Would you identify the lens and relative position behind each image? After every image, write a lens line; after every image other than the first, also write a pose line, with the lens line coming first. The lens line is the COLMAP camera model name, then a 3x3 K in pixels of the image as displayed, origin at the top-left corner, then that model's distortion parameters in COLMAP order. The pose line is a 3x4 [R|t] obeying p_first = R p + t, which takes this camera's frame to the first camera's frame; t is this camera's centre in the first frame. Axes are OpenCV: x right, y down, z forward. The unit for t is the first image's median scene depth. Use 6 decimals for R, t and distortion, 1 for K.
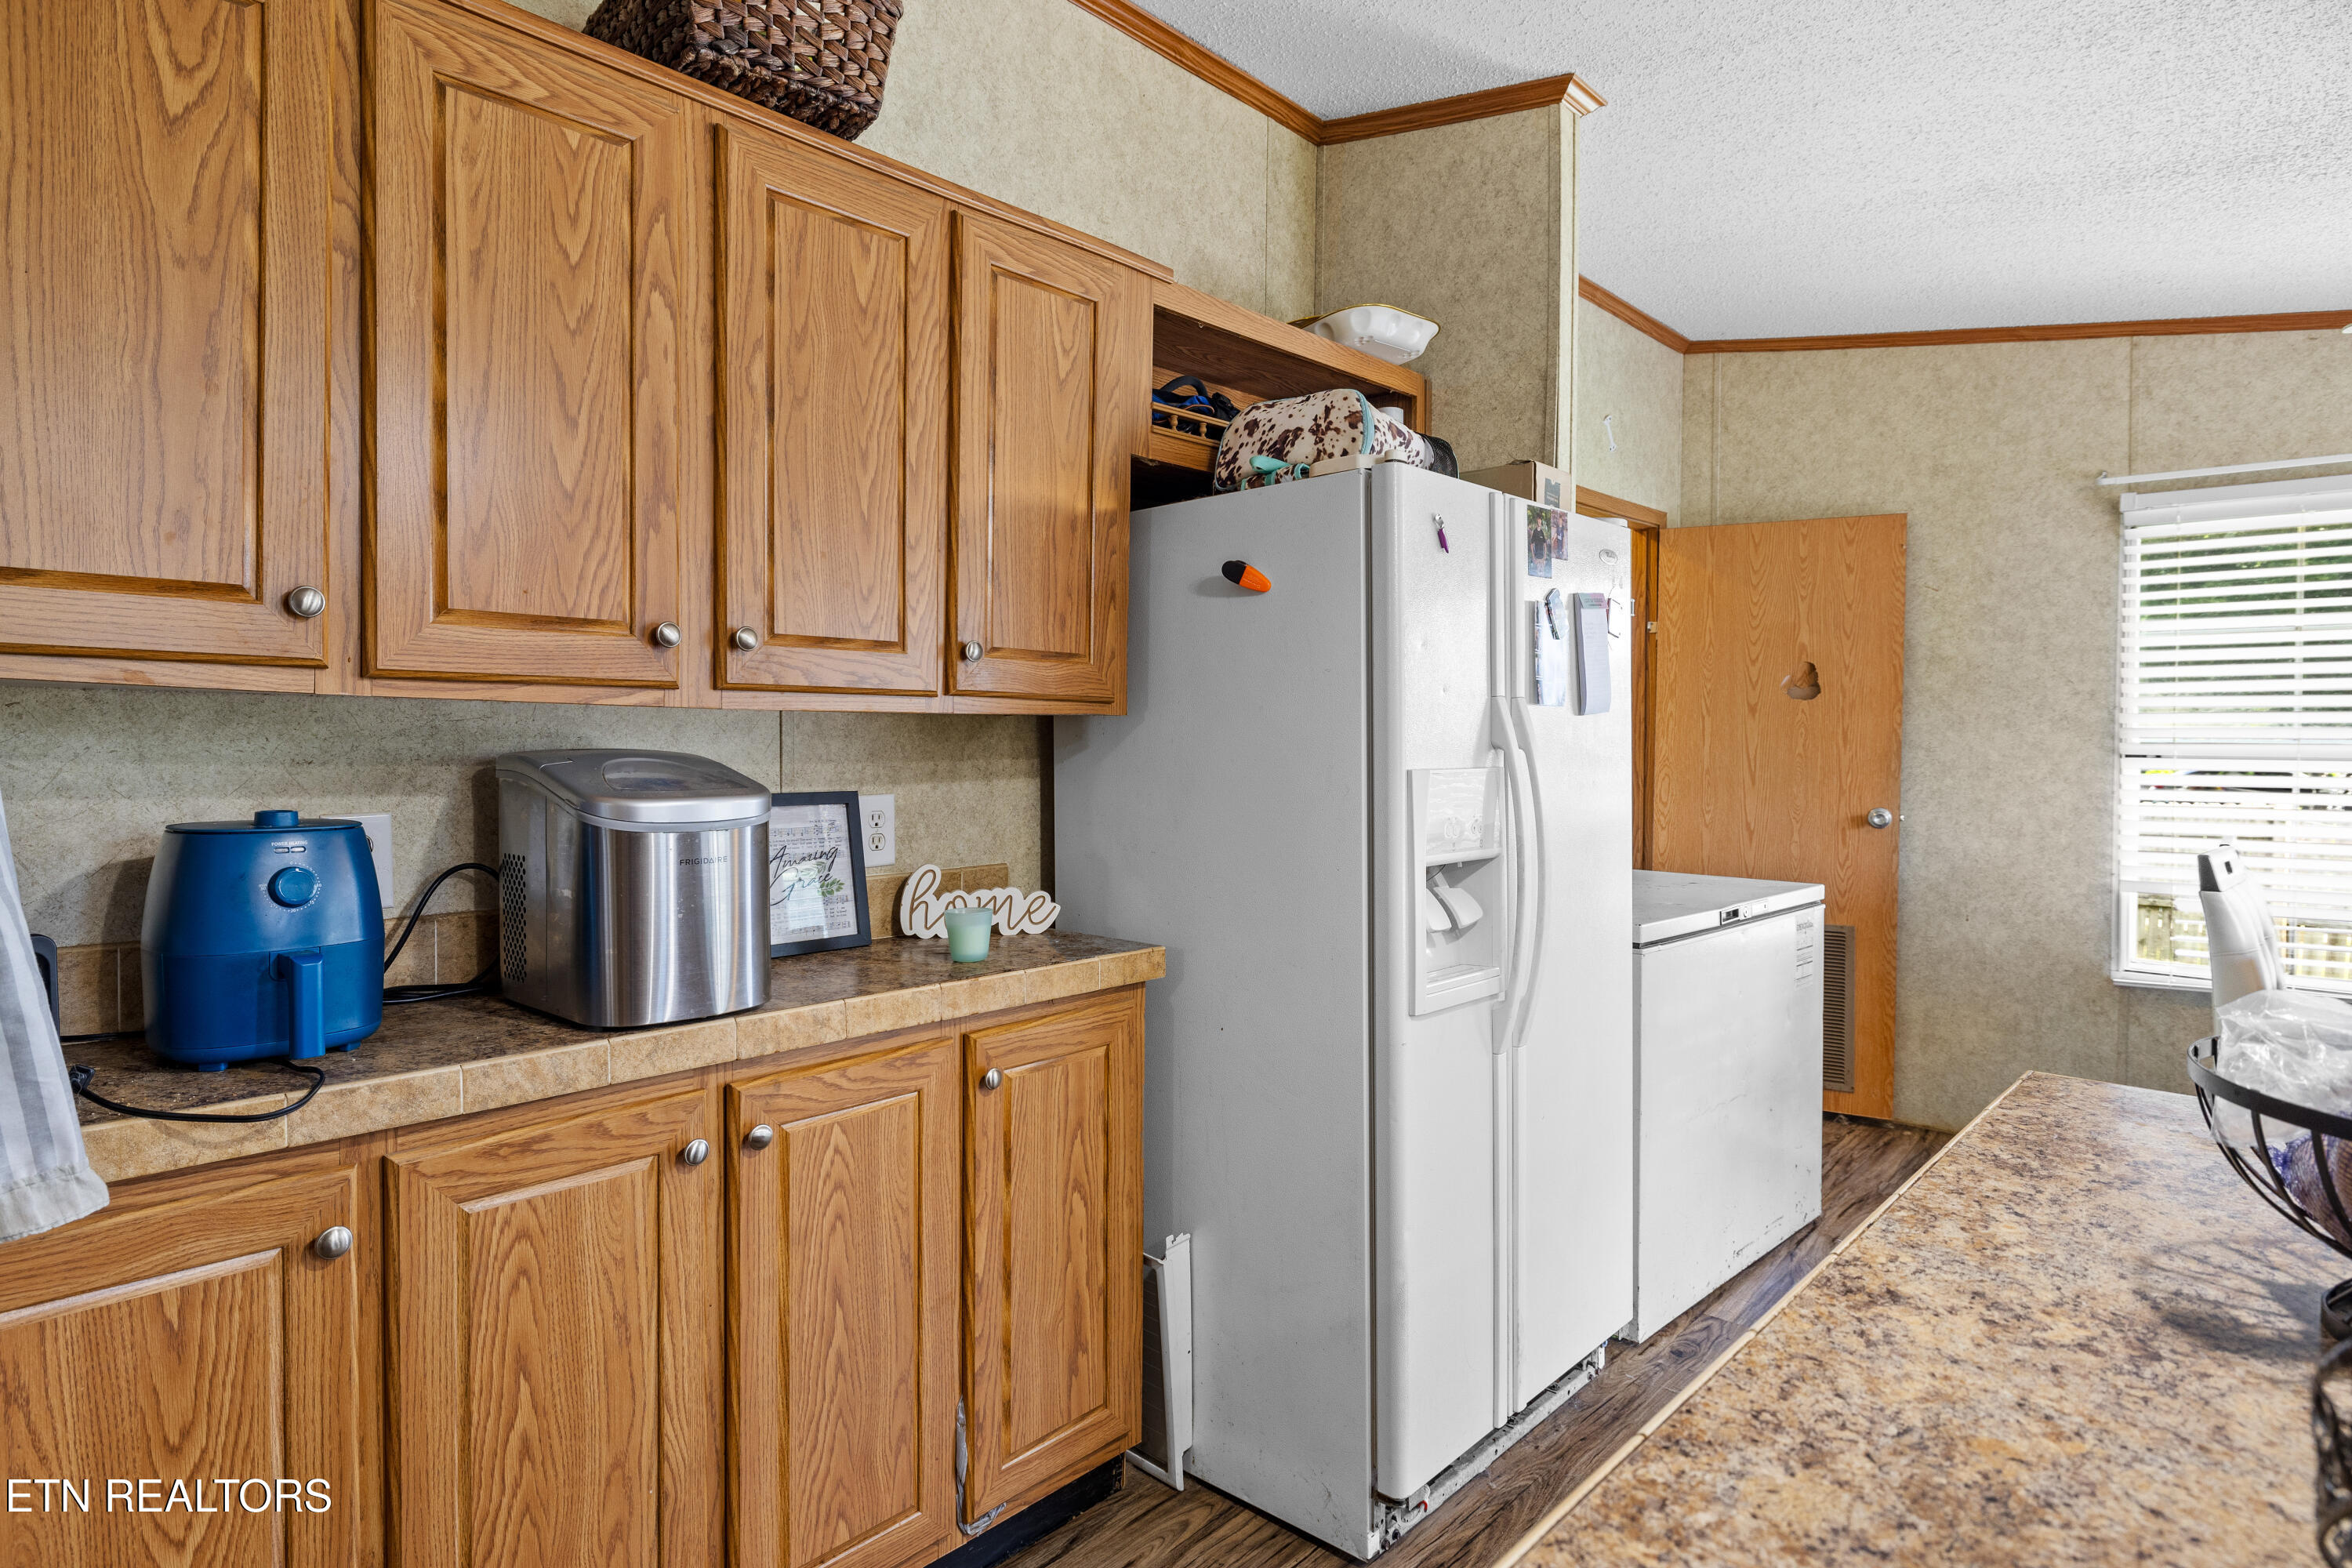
lens RADIAL K [[1276.0, 0, 1160.9], [0, 1276.0, 765.1], [0, 0, 1]] dist [-0.000683, -0.000566]
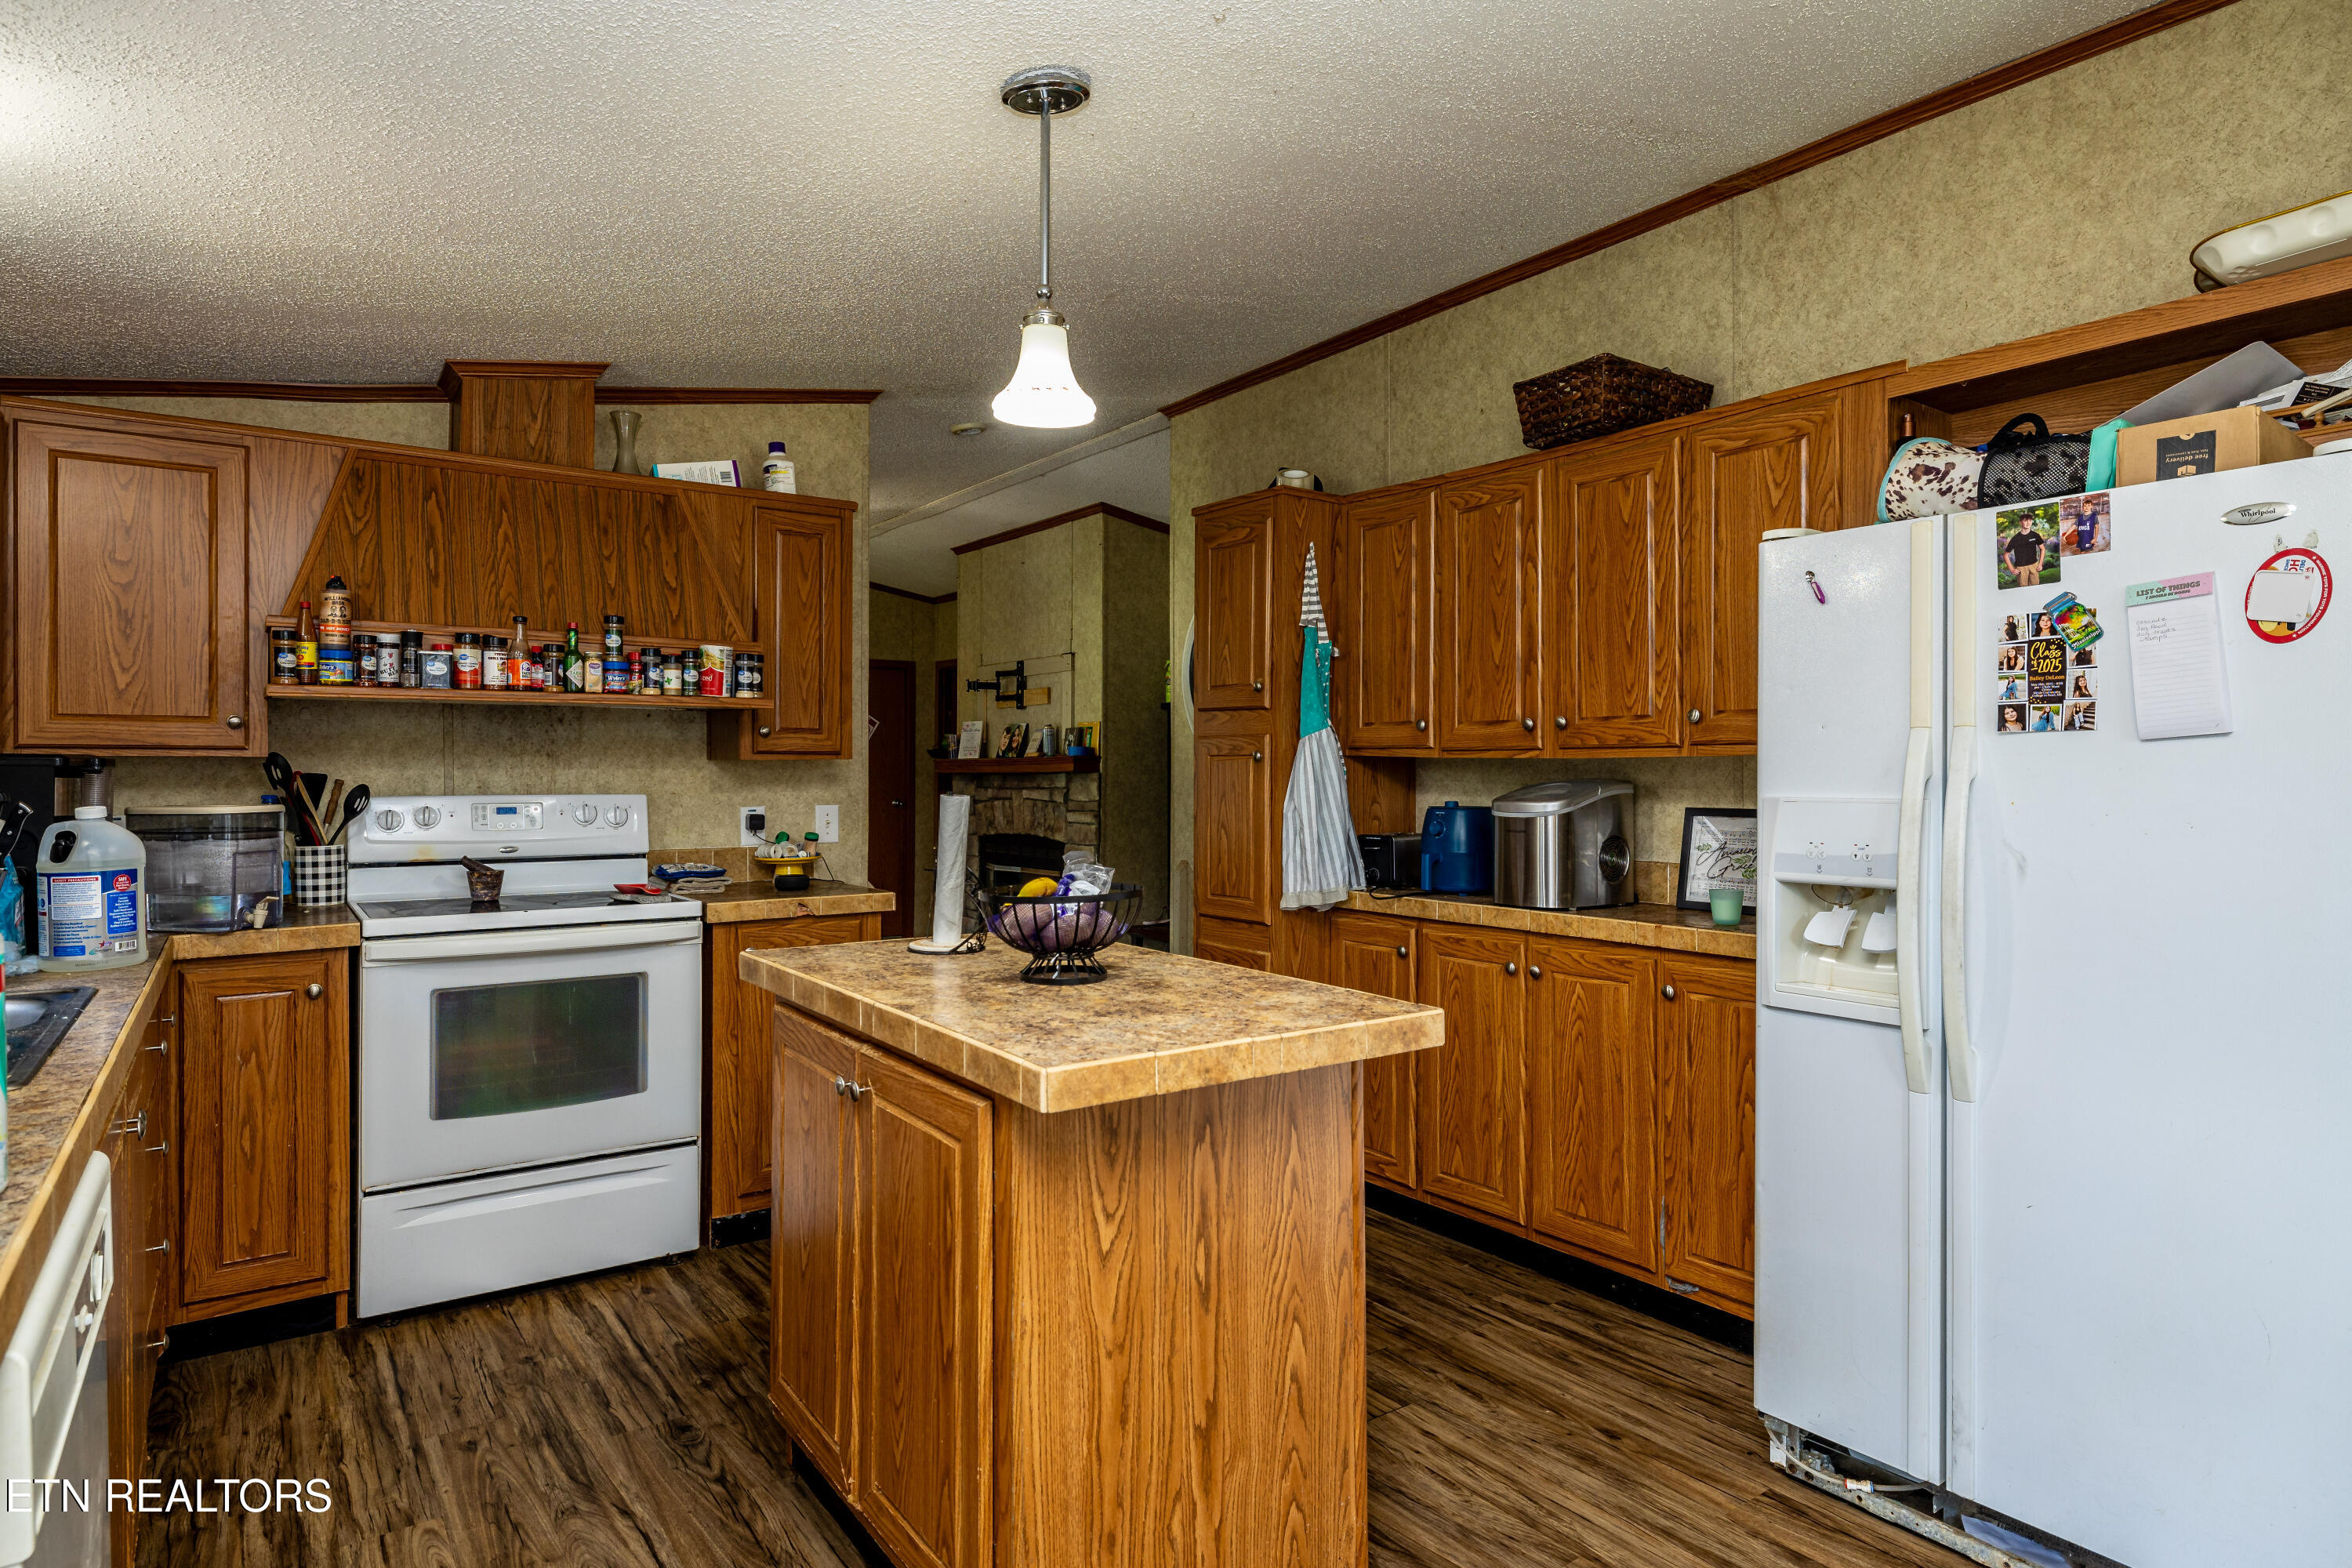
lens RADIAL K [[1276.0, 0, 1164.0], [0, 1276.0, 777.7], [0, 0, 1]] dist [-0.000683, -0.000566]
pose [[-0.200813, 0.004554, -0.979619, 1.661114], [-0.015800, 0.999844, 0.007887, -0.019656], [0.979502, 0.017062, -0.200709, 0.773958]]
